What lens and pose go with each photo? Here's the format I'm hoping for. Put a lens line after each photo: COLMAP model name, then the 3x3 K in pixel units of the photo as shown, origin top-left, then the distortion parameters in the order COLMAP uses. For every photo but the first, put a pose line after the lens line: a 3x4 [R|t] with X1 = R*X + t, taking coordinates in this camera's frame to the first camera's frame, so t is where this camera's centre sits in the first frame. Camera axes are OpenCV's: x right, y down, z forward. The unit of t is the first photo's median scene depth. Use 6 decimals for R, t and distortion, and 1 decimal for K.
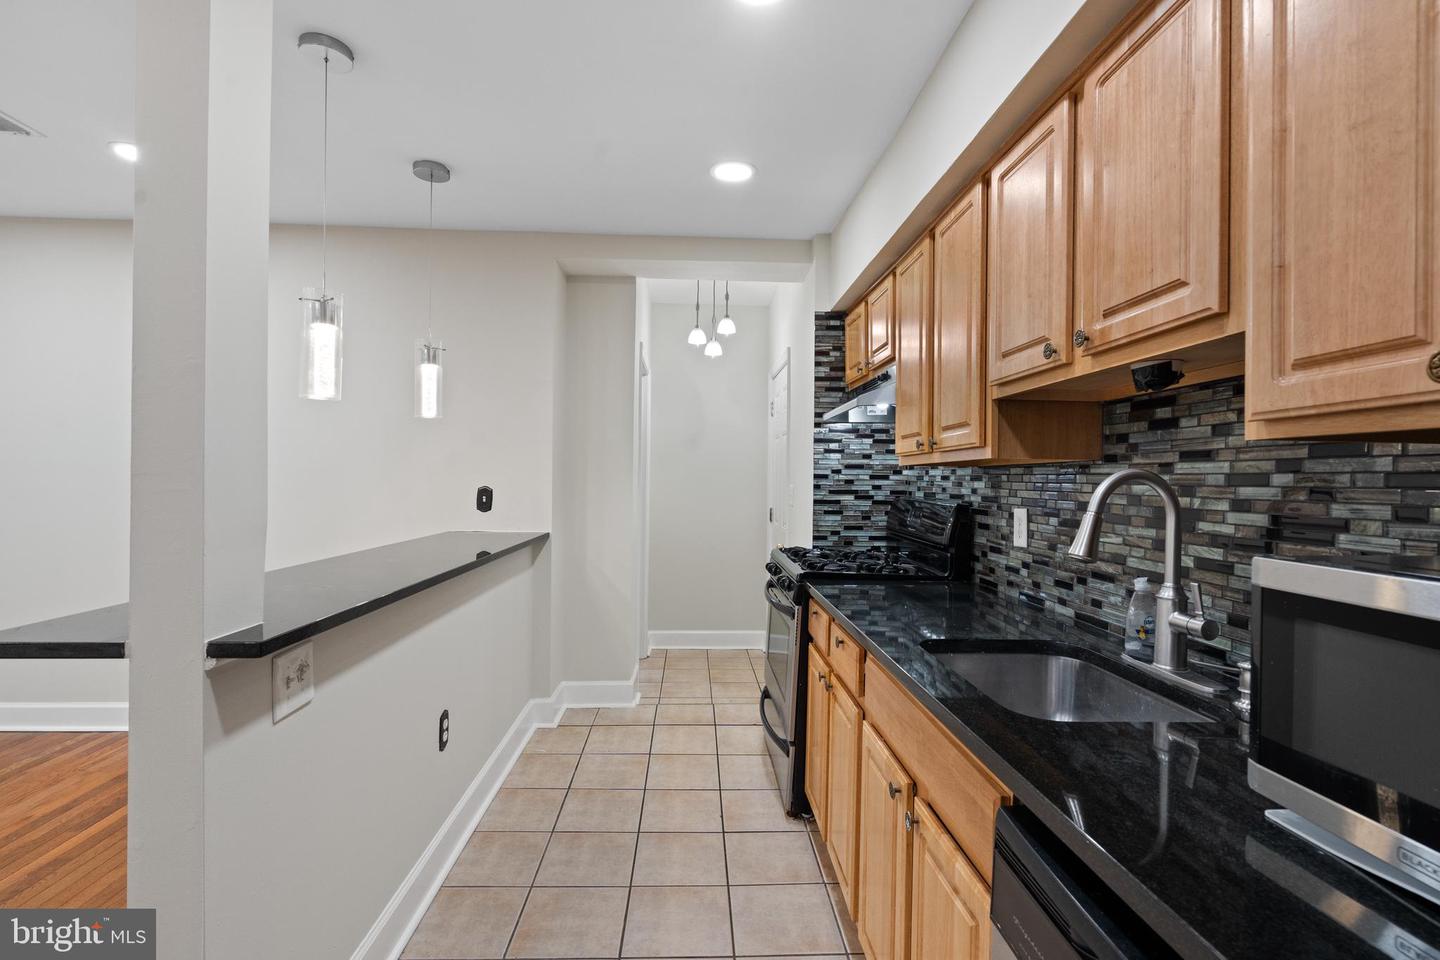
lens RADIAL K [[660.8, 0, 711.9], [0, 660.8, 479.7], [0, 0, 1]] dist [-0.002950, -0.001388]
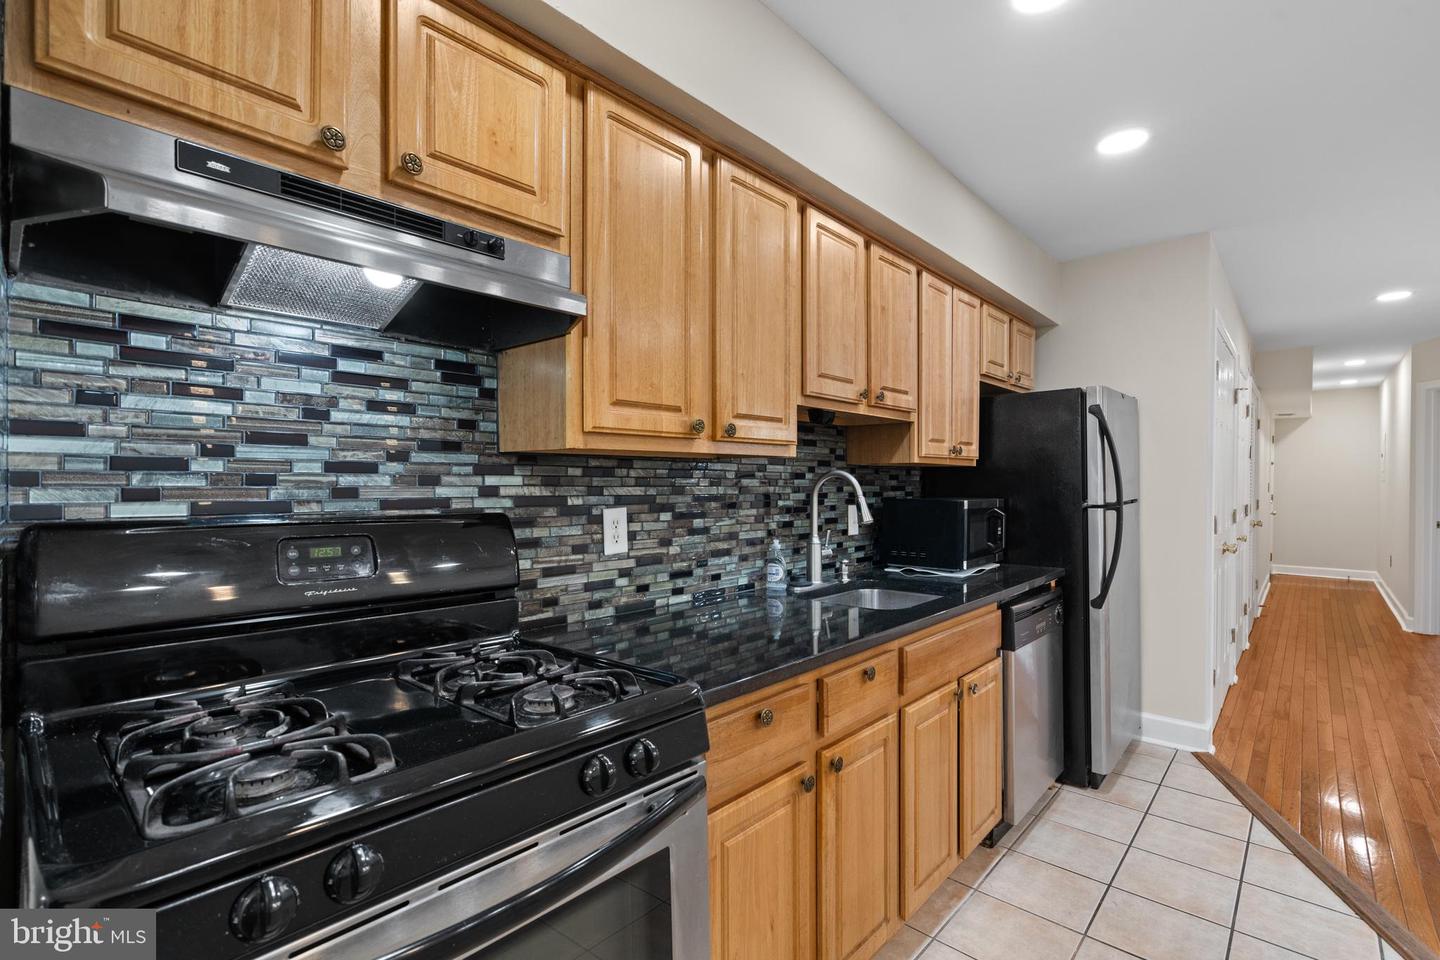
lens RADIAL K [[660.8, 0, 731.0], [0, 660.8, 487.6], [0, 0, 1]] dist [-0.002950, -0.001388]
pose [[-0.727048, -0.026516, 0.686074, -0.216346], [-0.014755, 0.999627, 0.022997, -0.004544], [-0.686428, 0.006597, -0.727168, 1.510408]]
